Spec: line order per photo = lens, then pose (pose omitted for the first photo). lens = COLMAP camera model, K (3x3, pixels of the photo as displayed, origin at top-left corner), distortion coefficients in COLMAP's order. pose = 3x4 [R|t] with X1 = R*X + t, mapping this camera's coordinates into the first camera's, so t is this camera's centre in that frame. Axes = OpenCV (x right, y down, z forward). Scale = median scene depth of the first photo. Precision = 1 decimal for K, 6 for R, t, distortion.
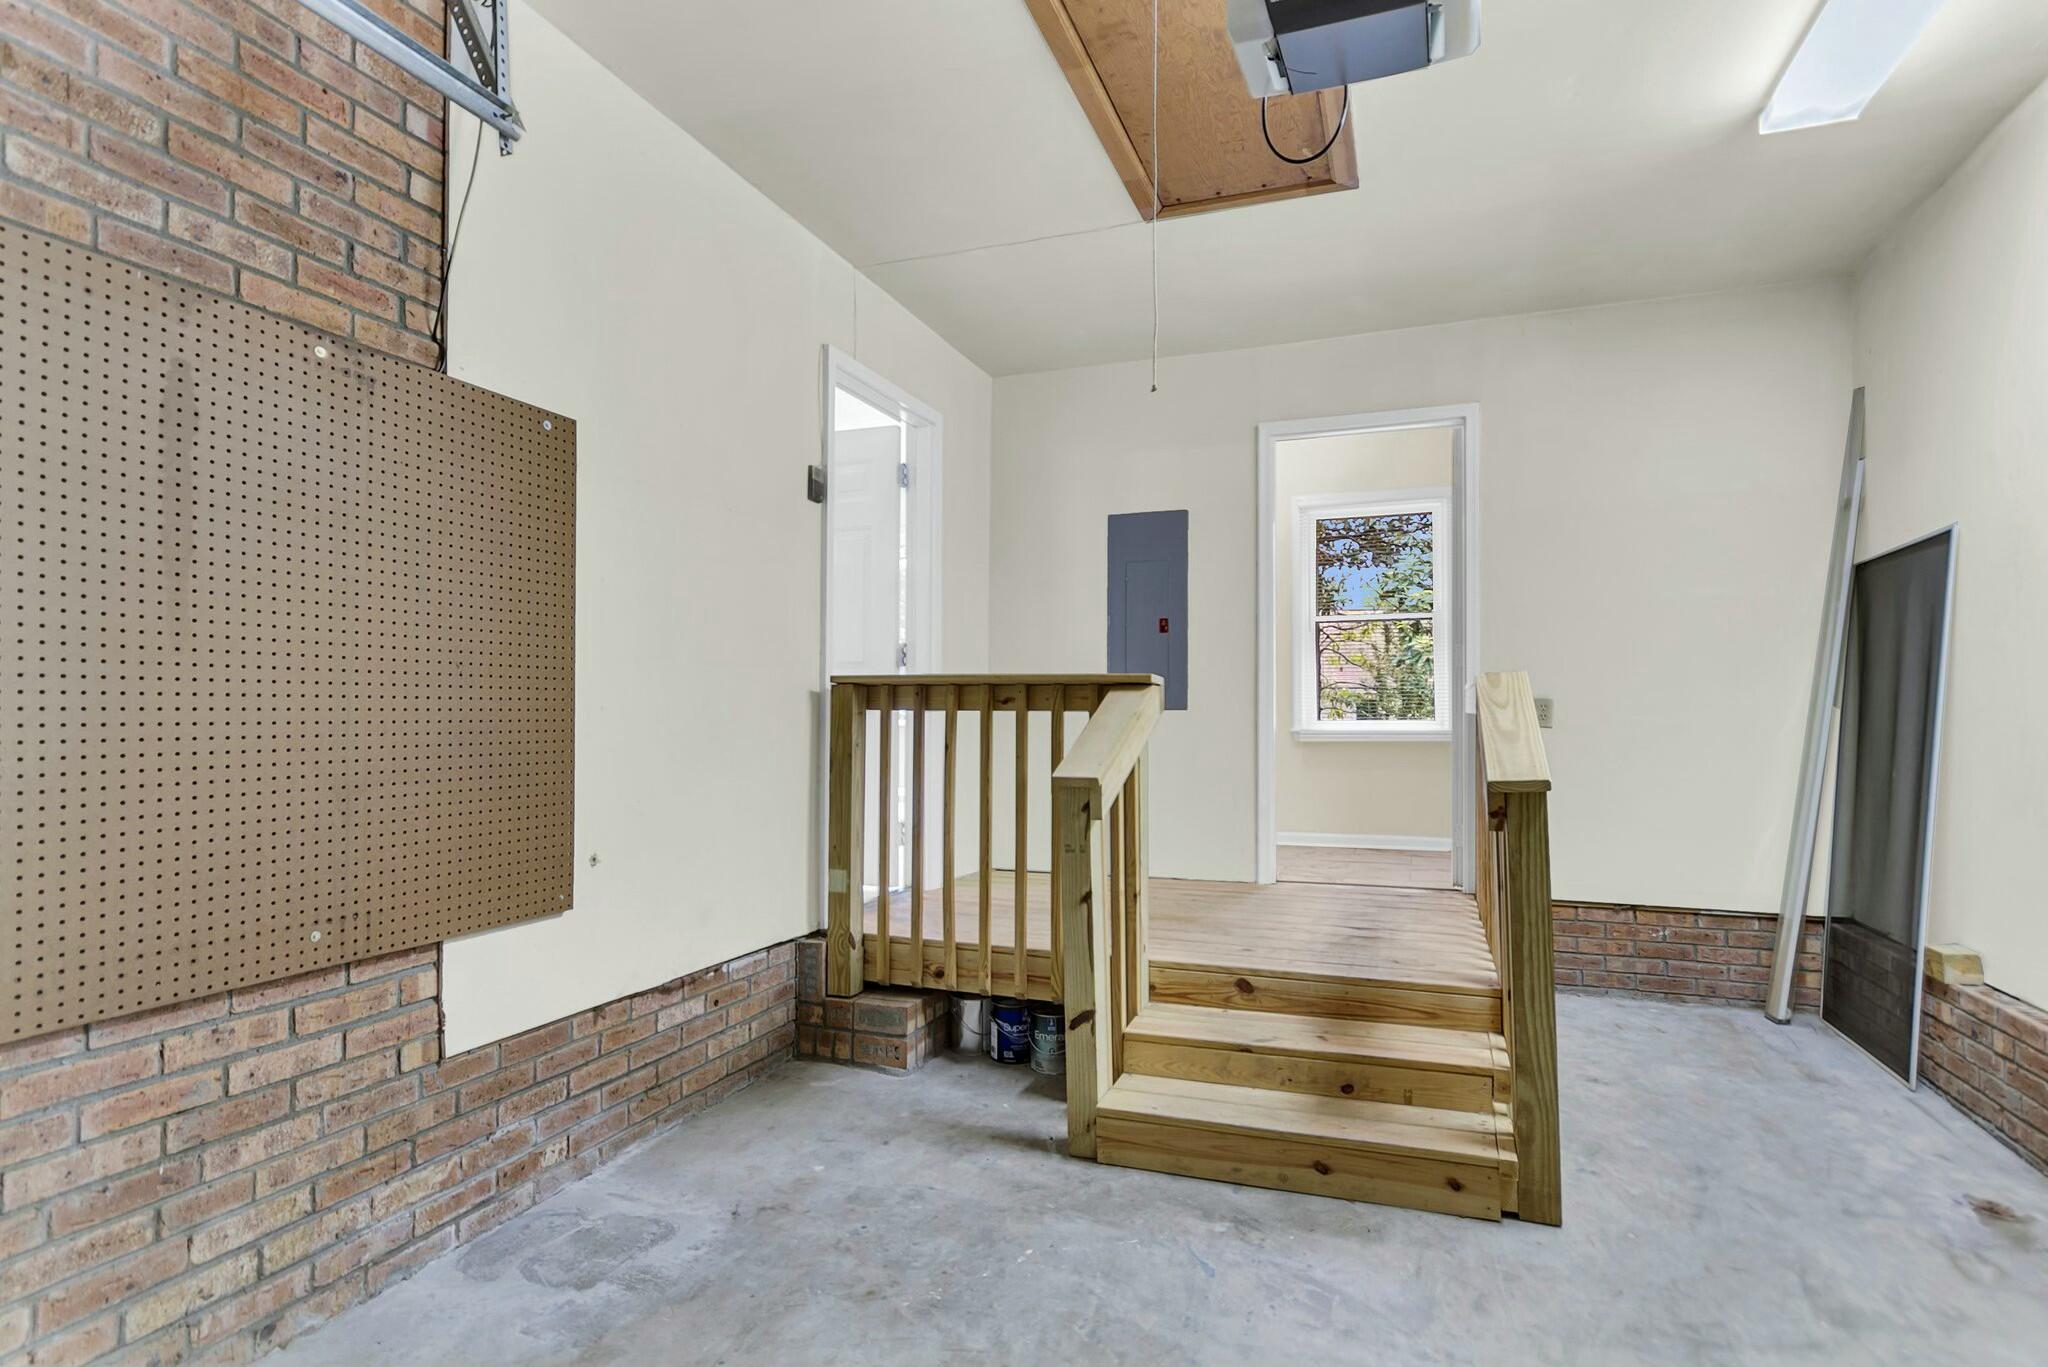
lens RADIAL K [[1006.8, 0, 1023.4], [0, 1006.8, 695.0], [0, 0, 1]] dist [0.000274, -0.000916]
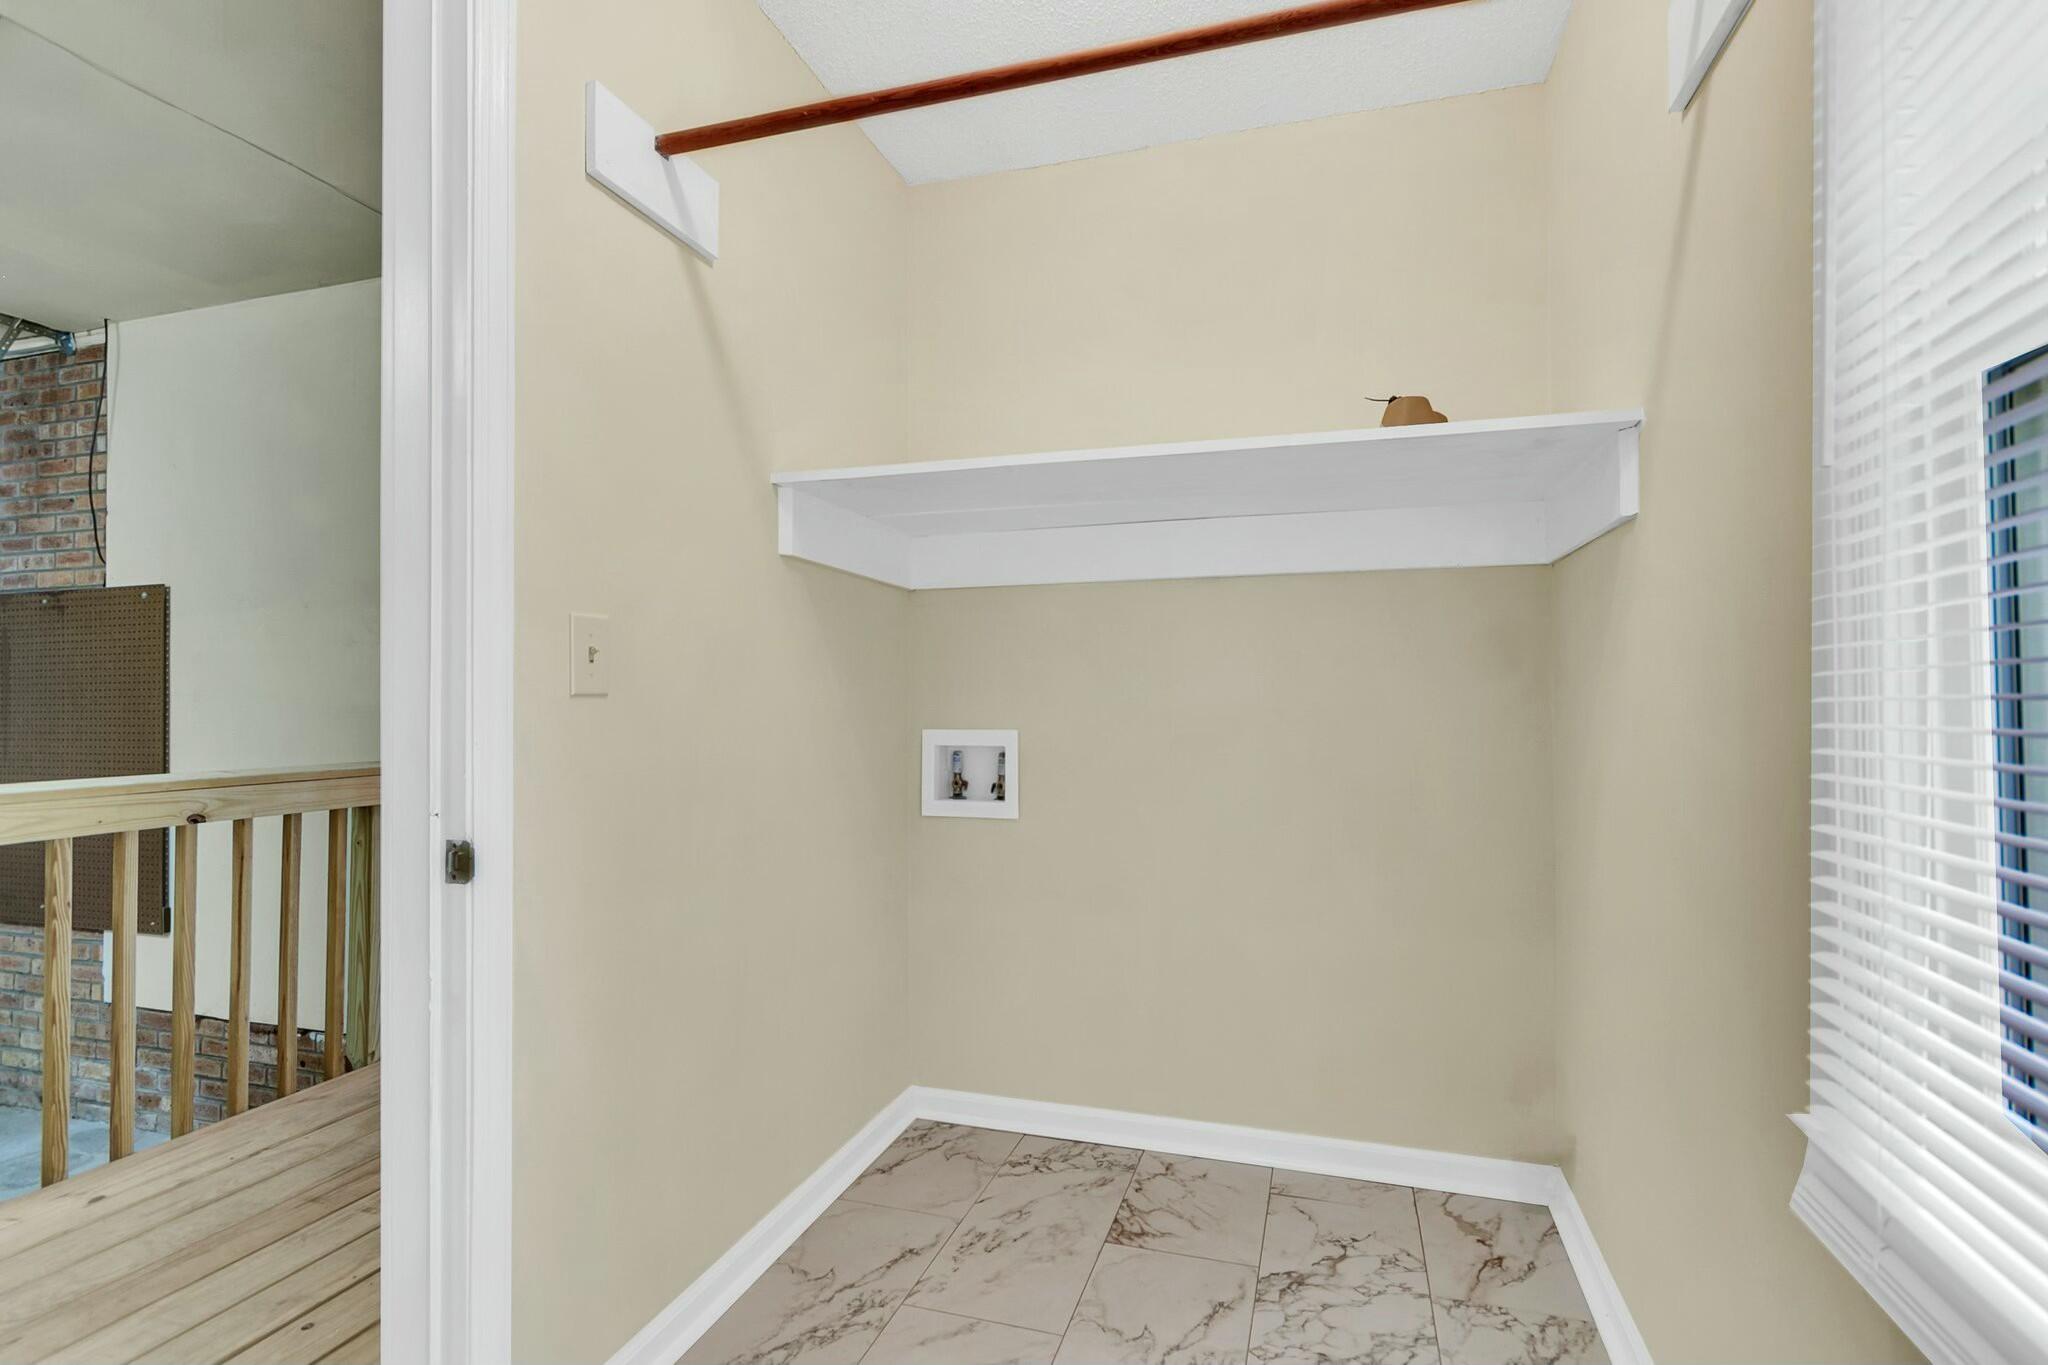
lens RADIAL K [[1006.8, 0, 1023.4], [0, 1006.8, 694.0], [0, 0, 1]] dist [0.000274, -0.000916]
pose [[0.065907, -0.021189, -0.997601, 1.240182], [0.019822, 0.999605, -0.019922, -0.083119], [0.997629, -0.018461, 0.066301, 2.533450]]
